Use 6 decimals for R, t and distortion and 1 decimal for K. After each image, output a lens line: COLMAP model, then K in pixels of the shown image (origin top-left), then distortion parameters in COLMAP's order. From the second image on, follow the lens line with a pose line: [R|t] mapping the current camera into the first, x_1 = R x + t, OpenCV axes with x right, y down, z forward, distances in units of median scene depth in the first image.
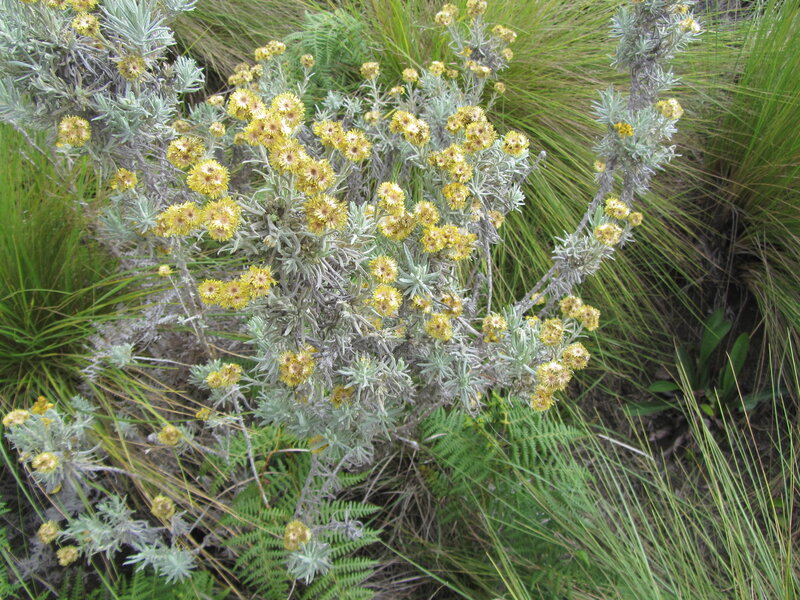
lens RADIAL K [[663.4, 0, 399.5], [0, 663.4, 304.2], [0, 0, 1]] dist [-0.014095, -0.001286]
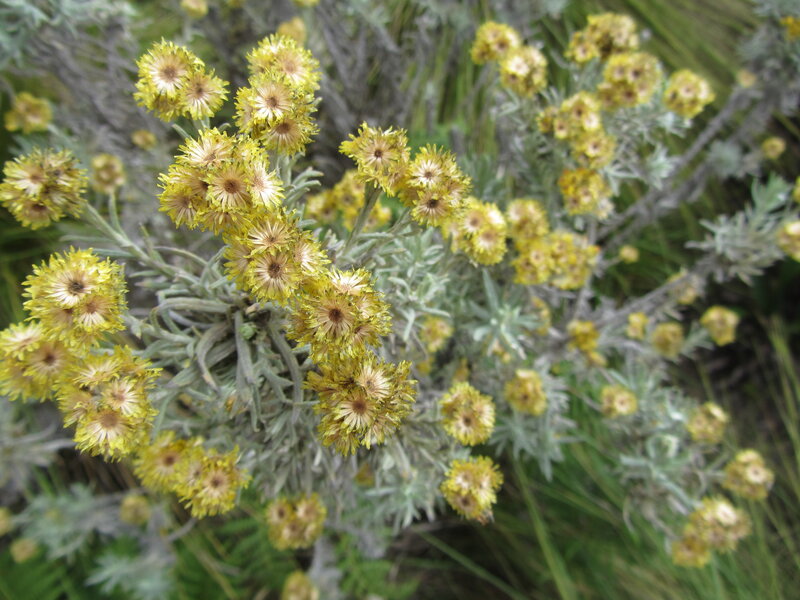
lens RADIAL K [[663.4, 0, 399.5], [0, 663.4, 304.2], [0, 0, 1]] dist [-0.014095, -0.001286]
pose [[0.998097, 0.059548, -0.016004, -0.057491], [-0.054099, 0.970217, 0.236118, -0.197489], [0.029588, -0.234803, 0.971592, 0.415077]]
